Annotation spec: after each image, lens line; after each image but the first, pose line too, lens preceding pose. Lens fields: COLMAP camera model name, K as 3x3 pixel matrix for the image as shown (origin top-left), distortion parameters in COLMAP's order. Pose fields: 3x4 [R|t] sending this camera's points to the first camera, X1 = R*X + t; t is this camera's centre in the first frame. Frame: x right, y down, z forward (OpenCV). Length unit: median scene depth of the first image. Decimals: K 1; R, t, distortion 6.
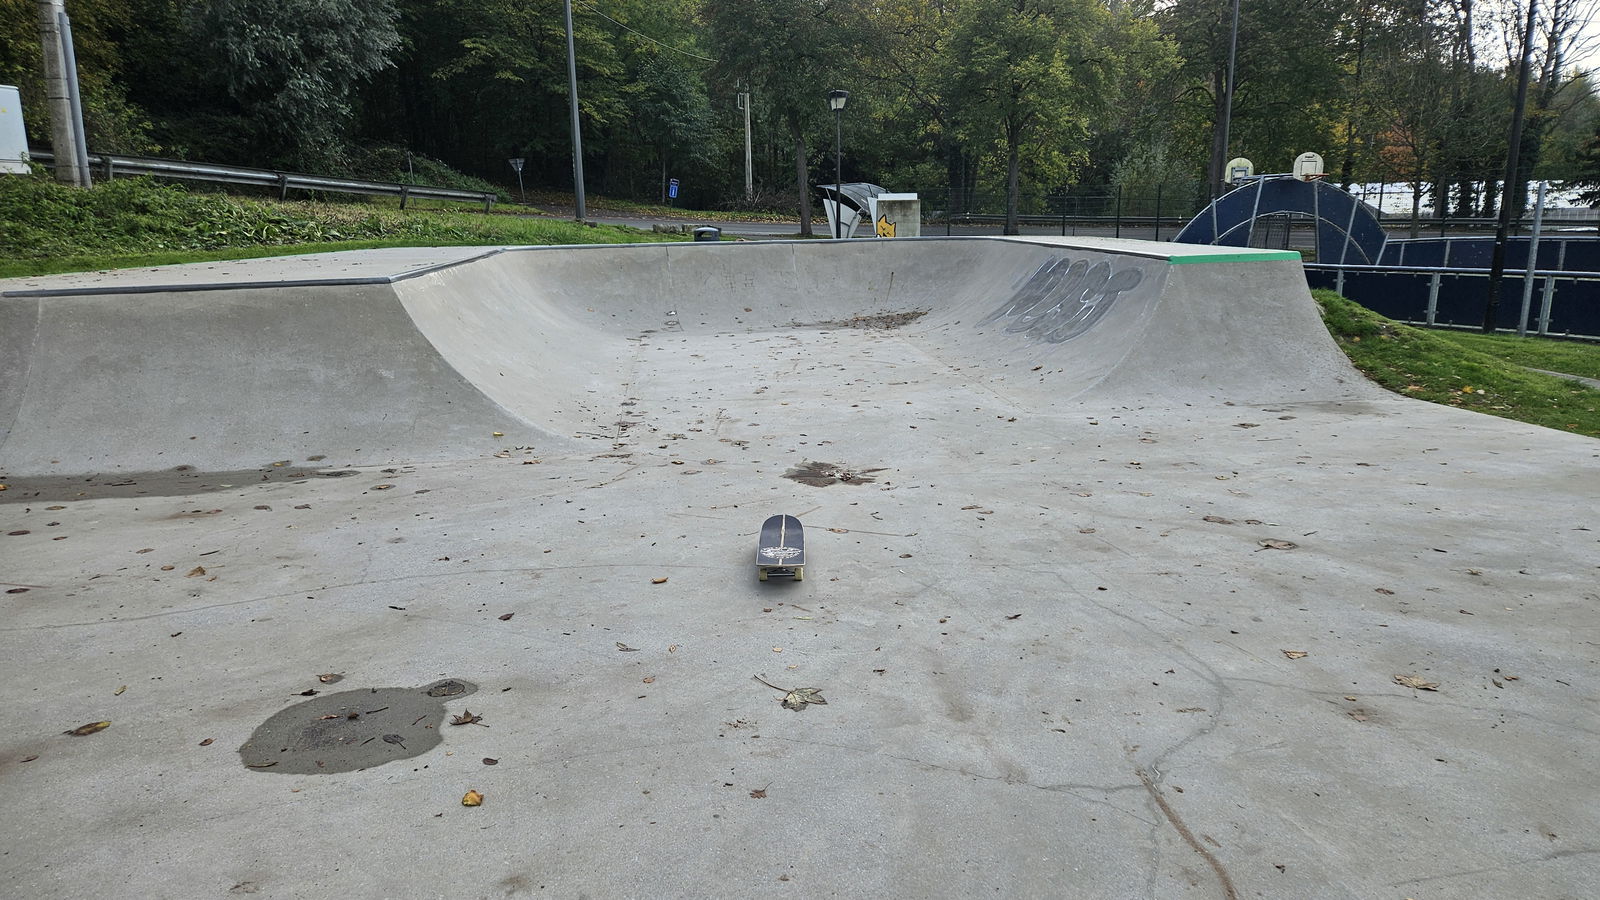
lens RADIAL K [[1050.9, 0, 792.7], [0, 1050.9, 463.0], [0, 0, 1]] dist [0.062376, -0.036517]
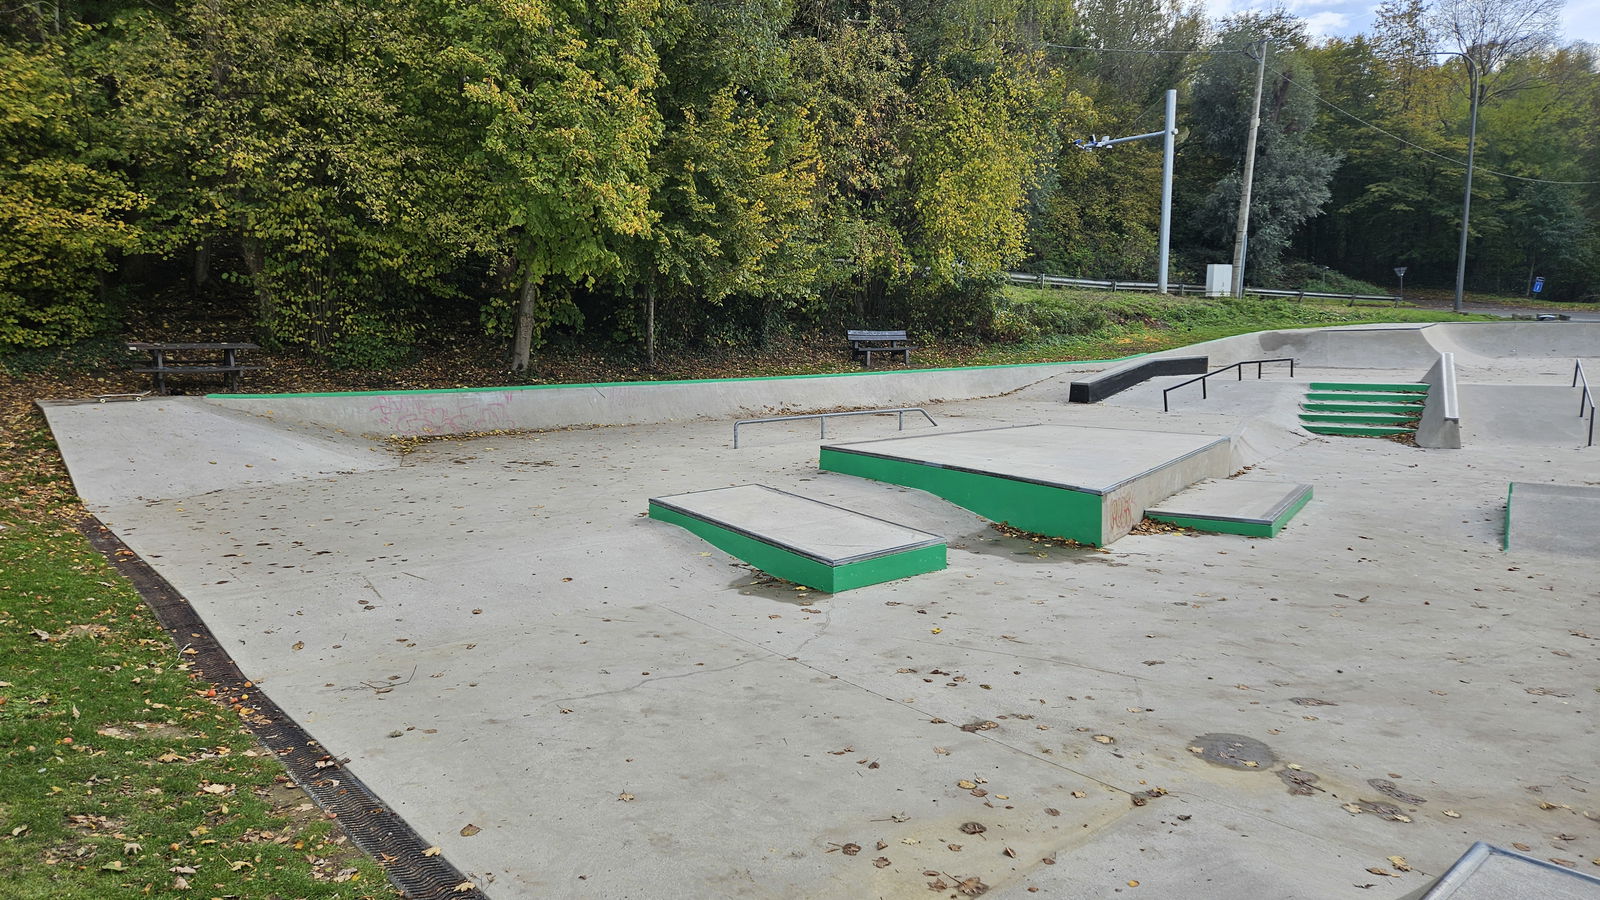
lens RADIAL K [[1050.9, 0, 798.5], [0, 1050.9, 466.5], [0, 0, 1]] dist [0.062376, -0.036517]
pose [[0.755418, 0.099898, -0.647583, 0.067820], [-0.150695, 0.988305, -0.023330, 0.108219], [0.637679, 0.115212, 0.761637, -0.478259]]
